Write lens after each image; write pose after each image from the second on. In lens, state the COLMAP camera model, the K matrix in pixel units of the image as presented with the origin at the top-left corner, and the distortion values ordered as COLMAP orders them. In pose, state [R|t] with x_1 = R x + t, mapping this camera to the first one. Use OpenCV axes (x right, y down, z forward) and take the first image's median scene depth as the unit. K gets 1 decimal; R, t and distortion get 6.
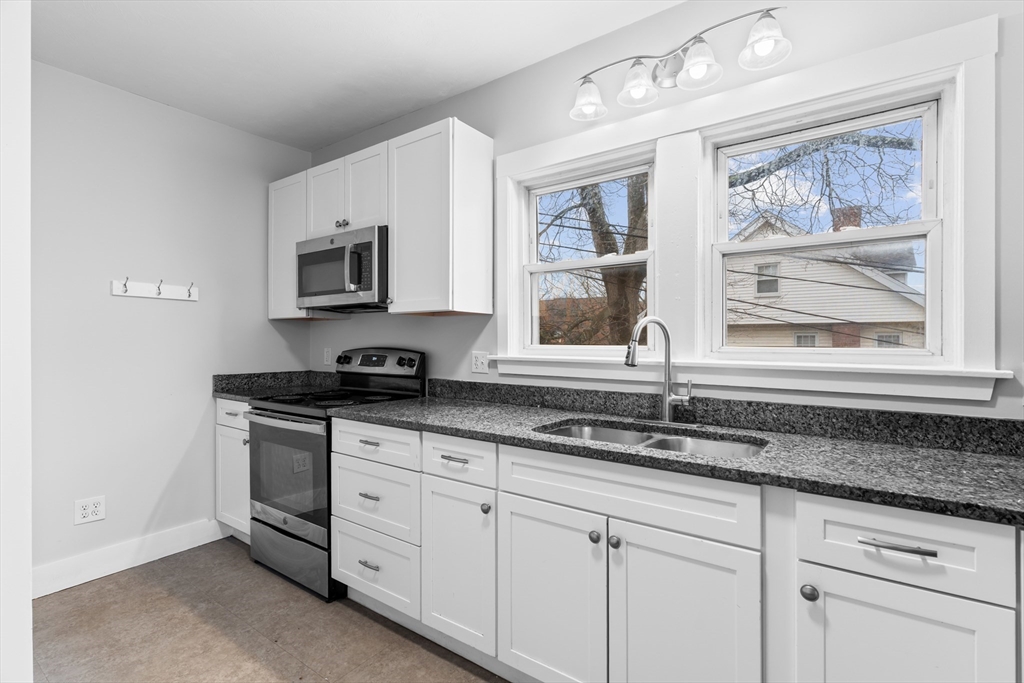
lens RADIAL K [[489.3, 0, 513.2], [0, 489.3, 340.1], [0, 0, 1]] dist [0.006206, -0.001469]
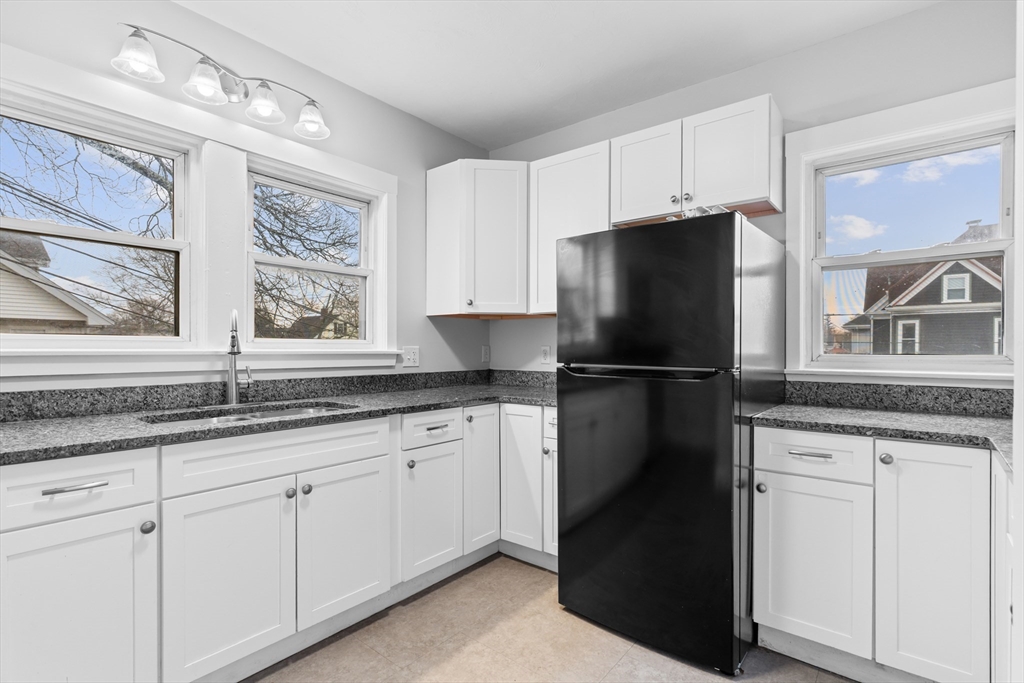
lens RADIAL K [[489.3, 0, 521.4], [0, 489.3, 347.9], [0, 0, 1]] dist [0.006206, -0.001469]
pose [[0.033546, -0.004338, 0.999428, -0.878446], [-0.006852, 0.999966, 0.004570, 0.031947], [-0.999414, -0.007001, 0.033516, 0.345613]]
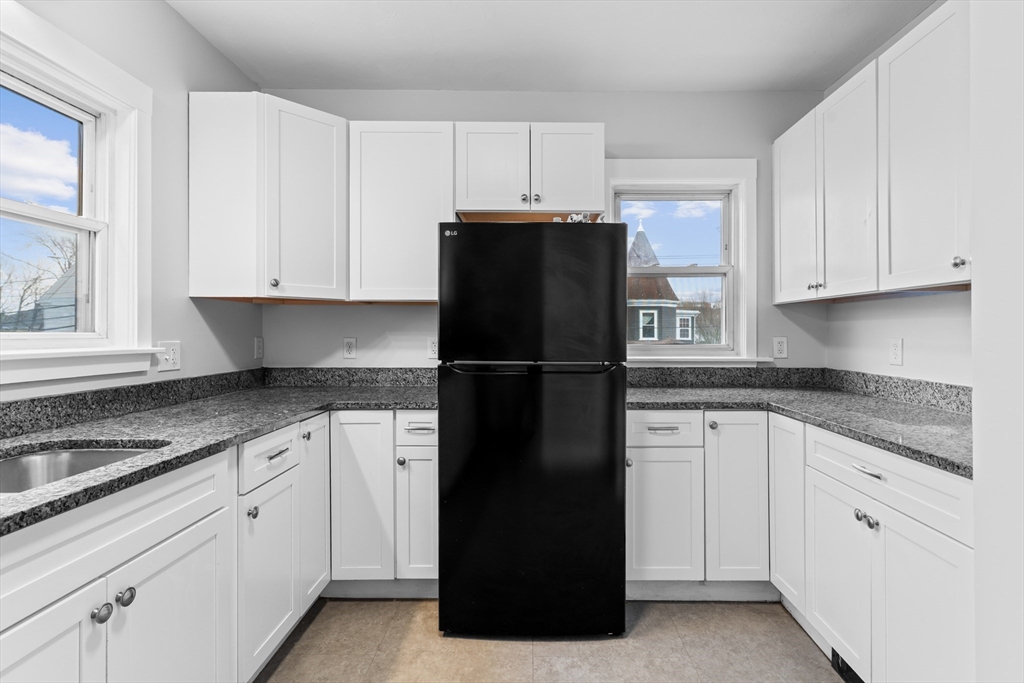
lens RADIAL K [[489.3, 0, 536.8], [0, 489.3, 327.6], [0, 0, 1]] dist [0.006206, -0.001469]
pose [[-0.598571, 0.003362, 0.801063, -0.641064], [-0.007097, 0.999930, -0.009499, 0.008608], [-0.801038, -0.011371, -0.598505, 0.806974]]
